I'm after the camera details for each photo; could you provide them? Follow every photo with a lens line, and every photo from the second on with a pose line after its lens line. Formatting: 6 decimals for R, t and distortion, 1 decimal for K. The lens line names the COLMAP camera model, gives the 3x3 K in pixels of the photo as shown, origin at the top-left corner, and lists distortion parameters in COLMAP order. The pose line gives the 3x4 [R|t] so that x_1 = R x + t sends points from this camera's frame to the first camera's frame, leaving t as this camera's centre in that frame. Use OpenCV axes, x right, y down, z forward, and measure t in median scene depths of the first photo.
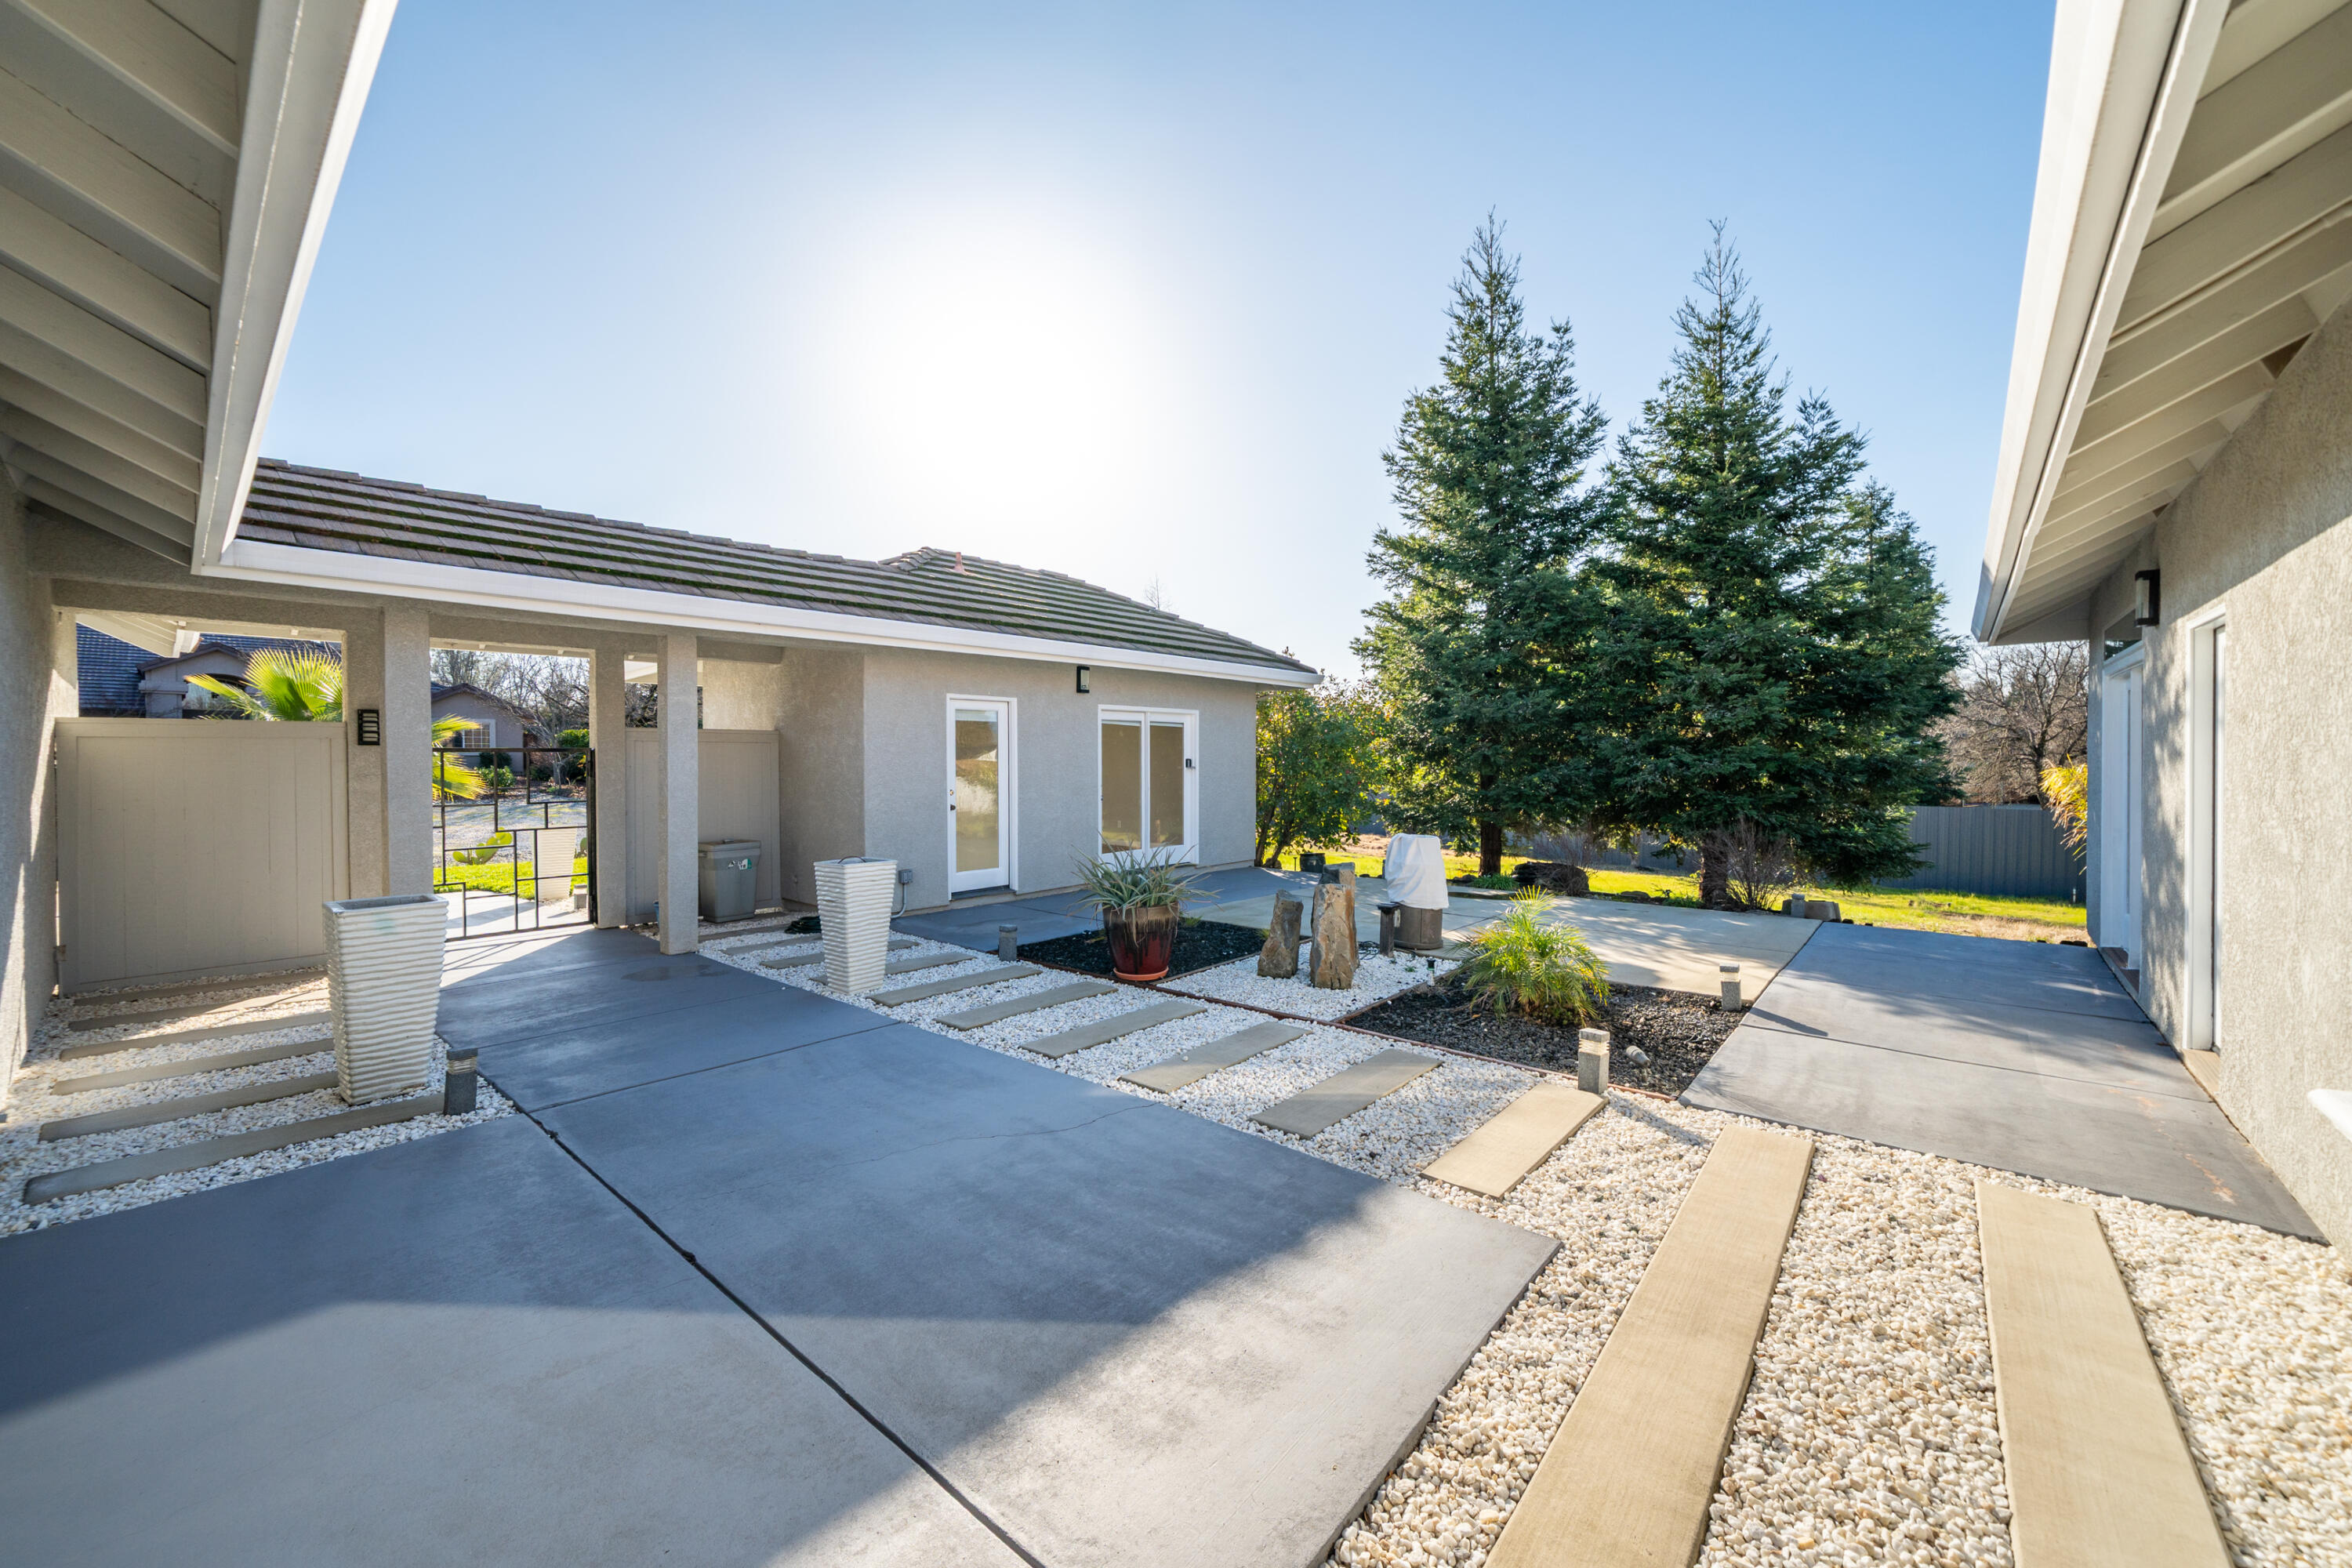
lens RADIAL K [[864.8, 0, 1202.0], [0, 864.8, 751.2], [0, 0, 1]] dist [-0.001526, 0.000076]
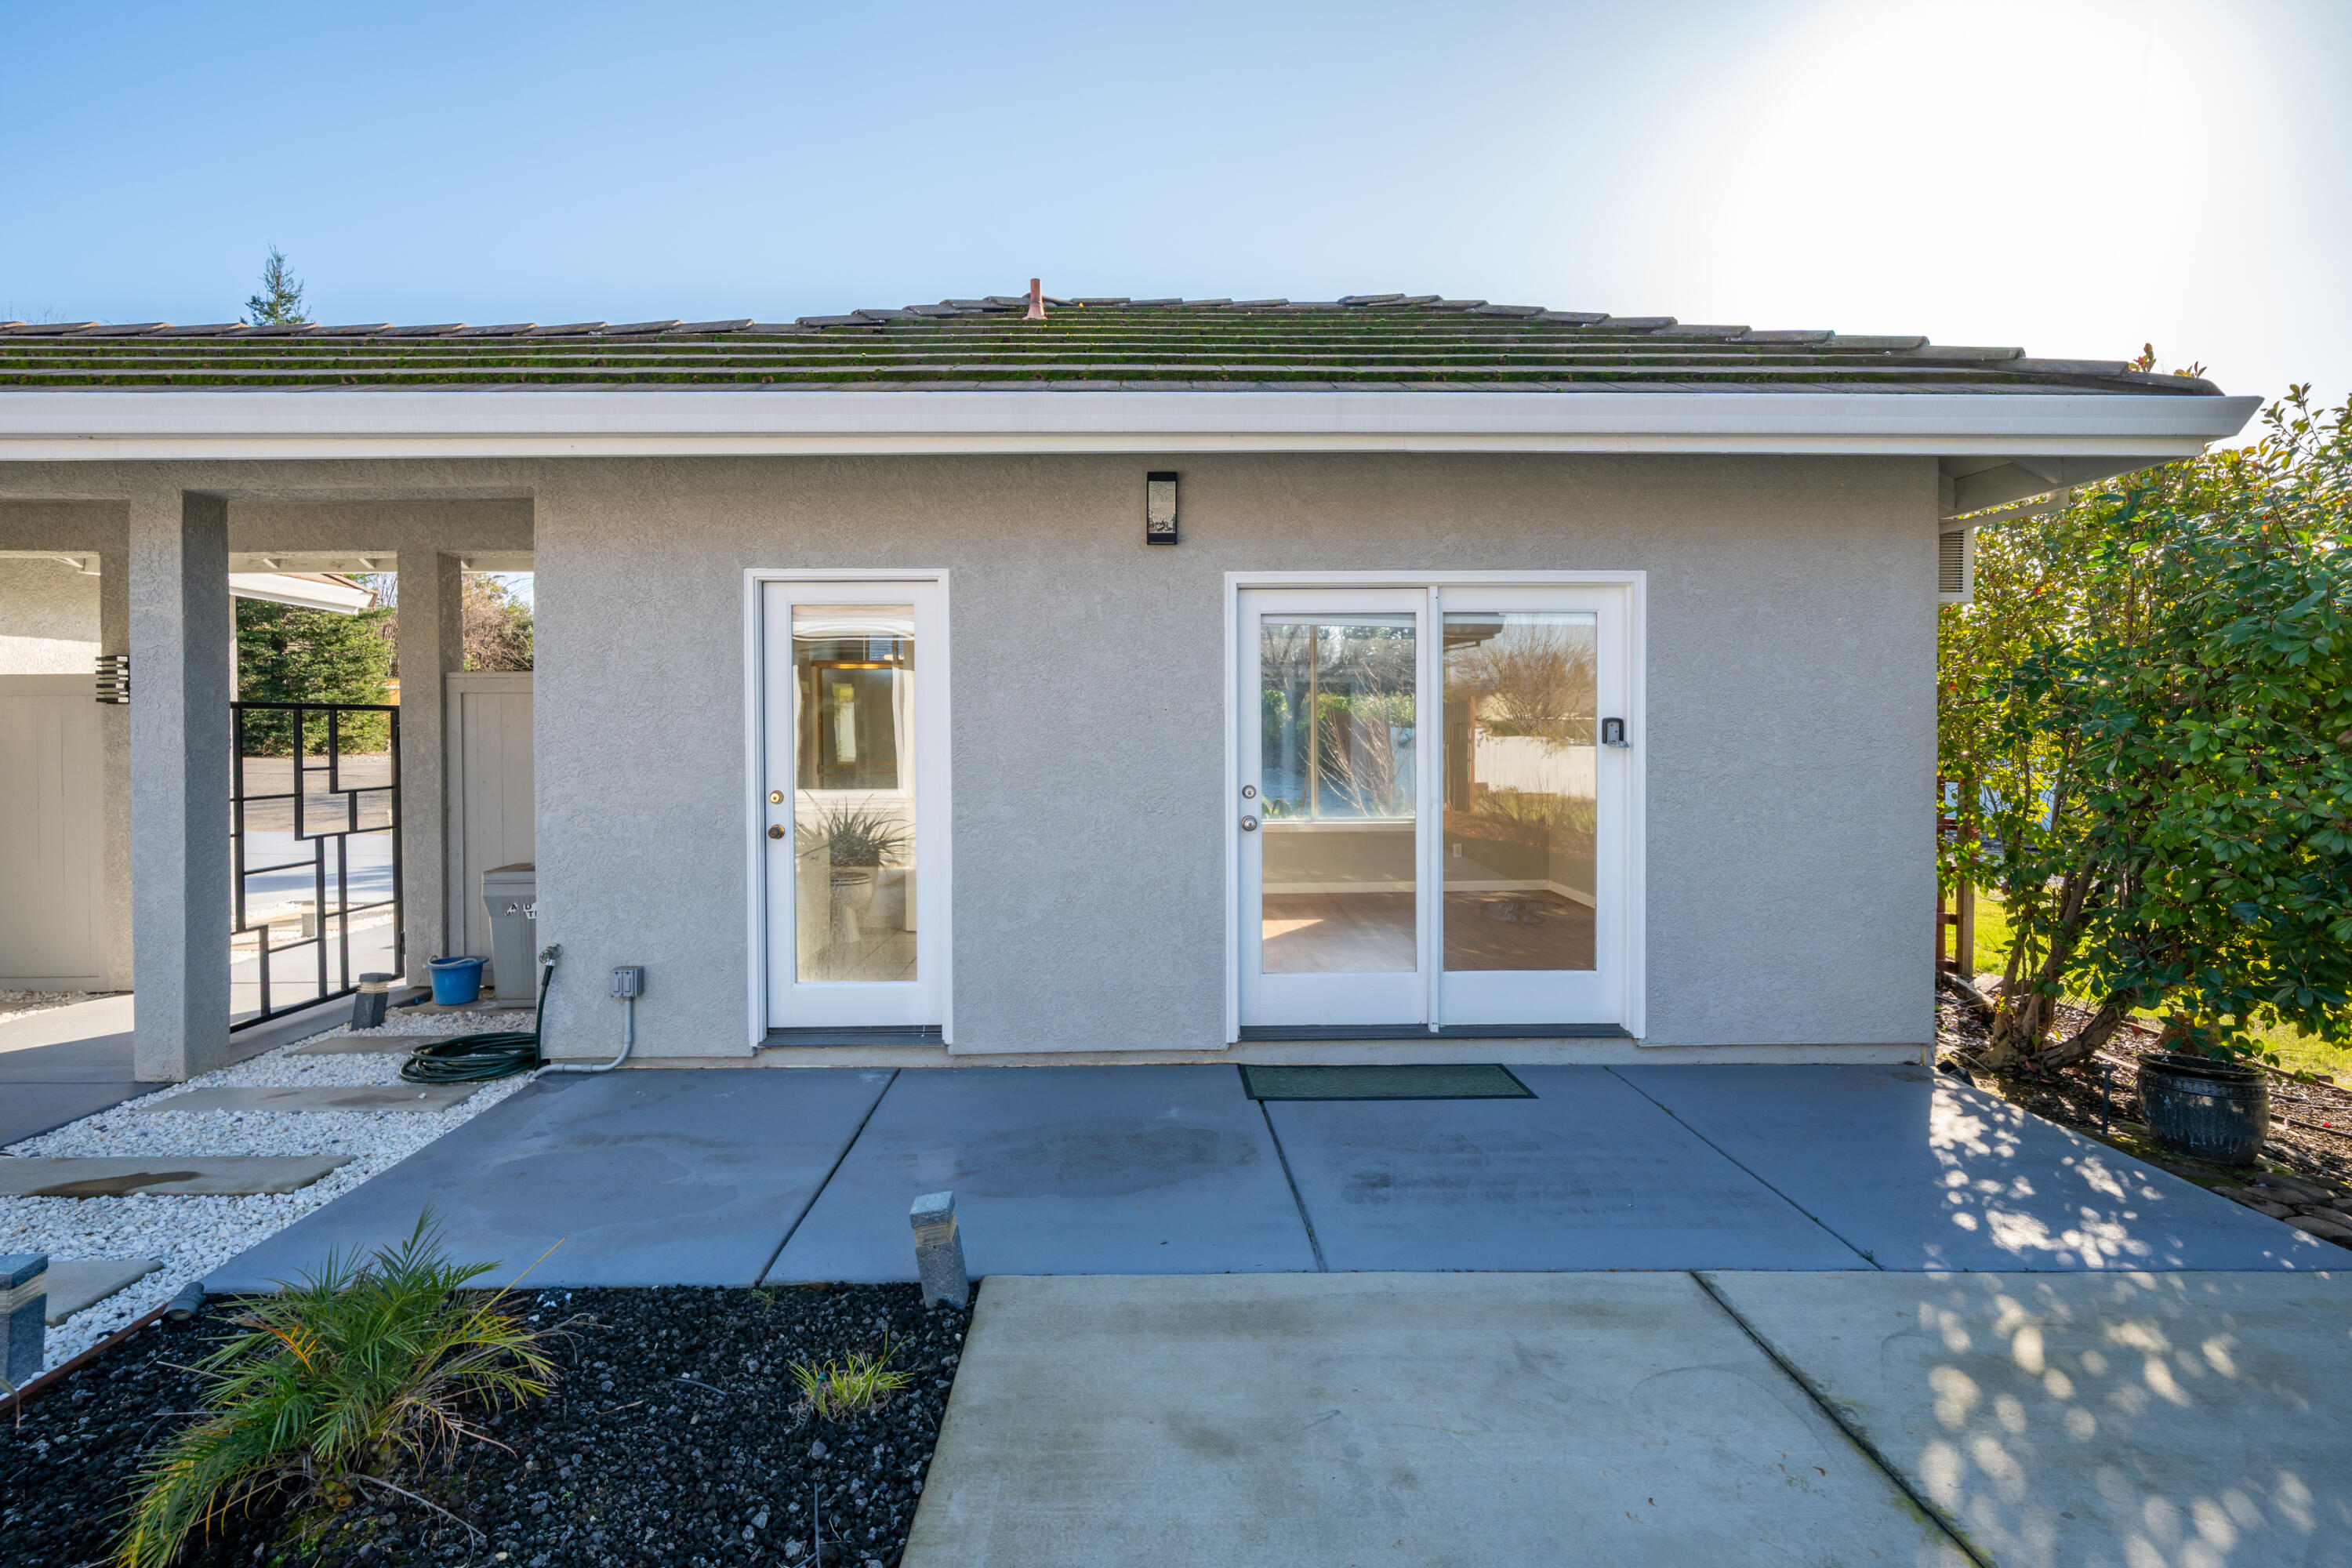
lens RADIAL K [[1055.9, 0, 1147.0], [0, 1055.9, 732.5], [0, 0, 1]] dist [-0.001079, 0.000559]
pose [[0.668248, 0.005328, -0.743919, 0.175652], [0.005018, 0.999919, 0.011668, 0.007633], [0.743921, -0.011530, 0.668168, 0.602852]]
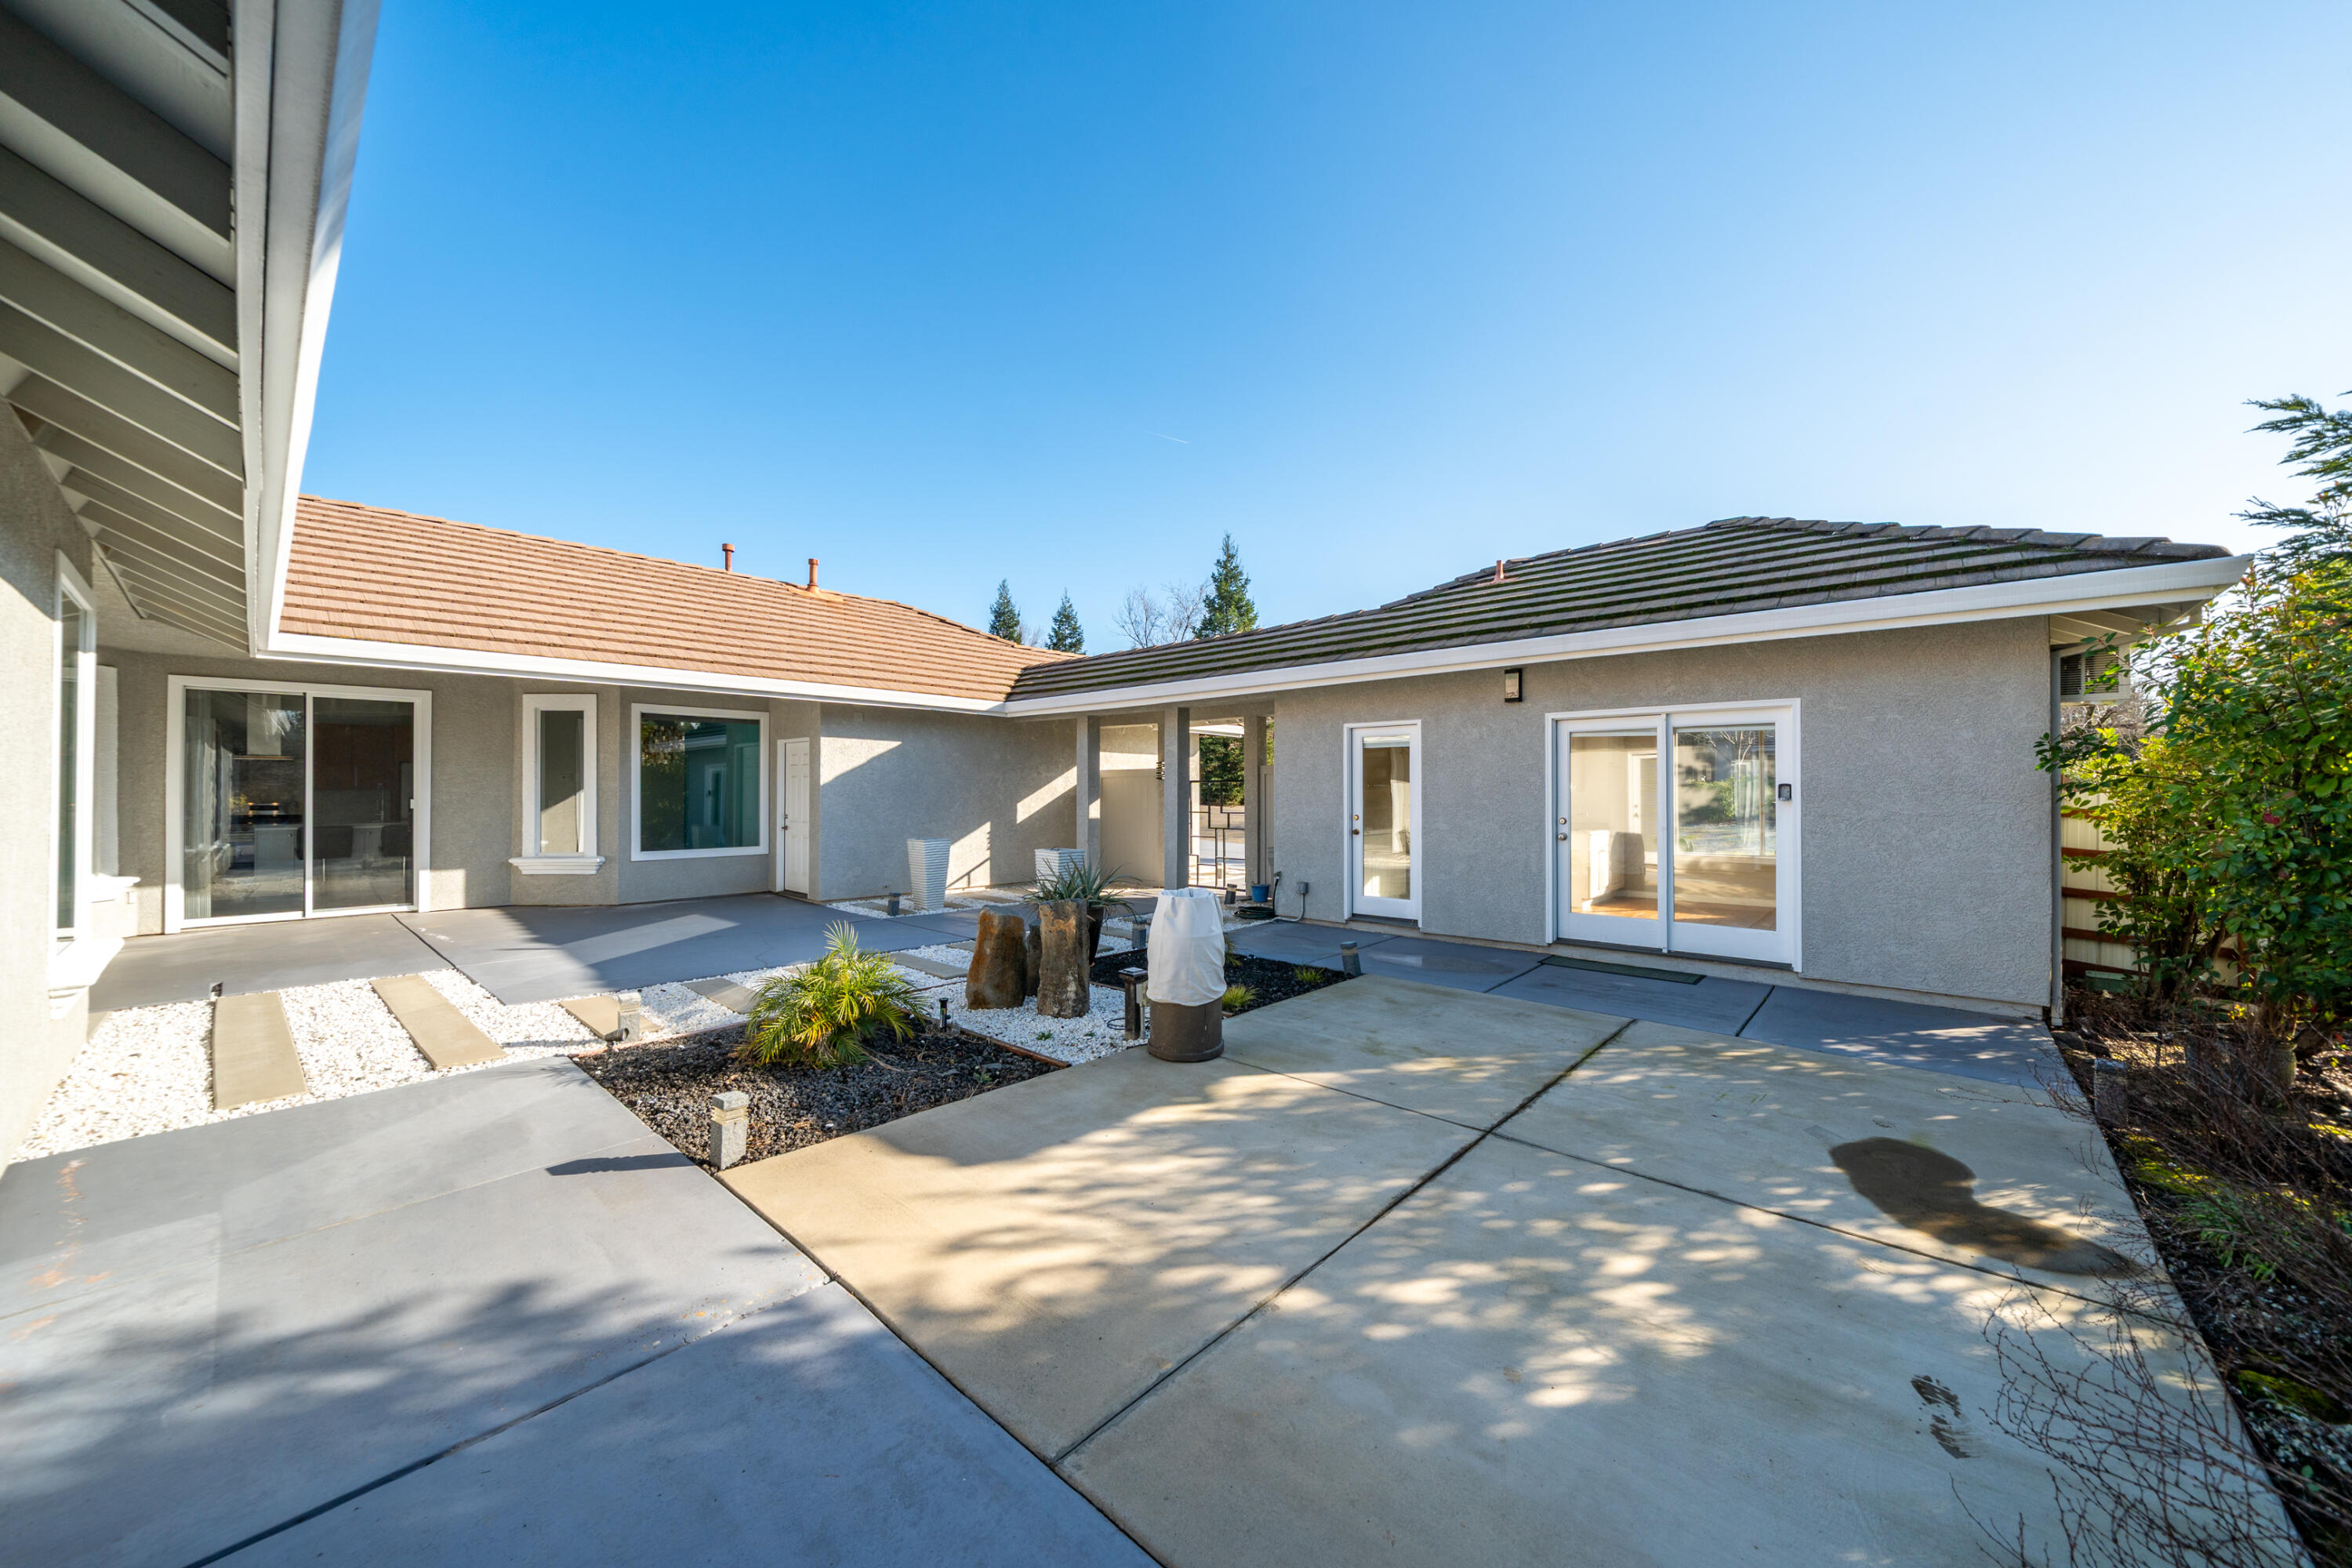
lens RADIAL K [[864.8, 0, 1189.9], [0, 864.8, 780.6], [0, 0, 1]] dist [-0.001526, 0.000076]
pose [[-0.013926, -0.007907, -0.999872, 0.580814], [0.006361, 0.999948, -0.007996, 0.007624], [0.999883, -0.006471, -0.013875, 0.624939]]
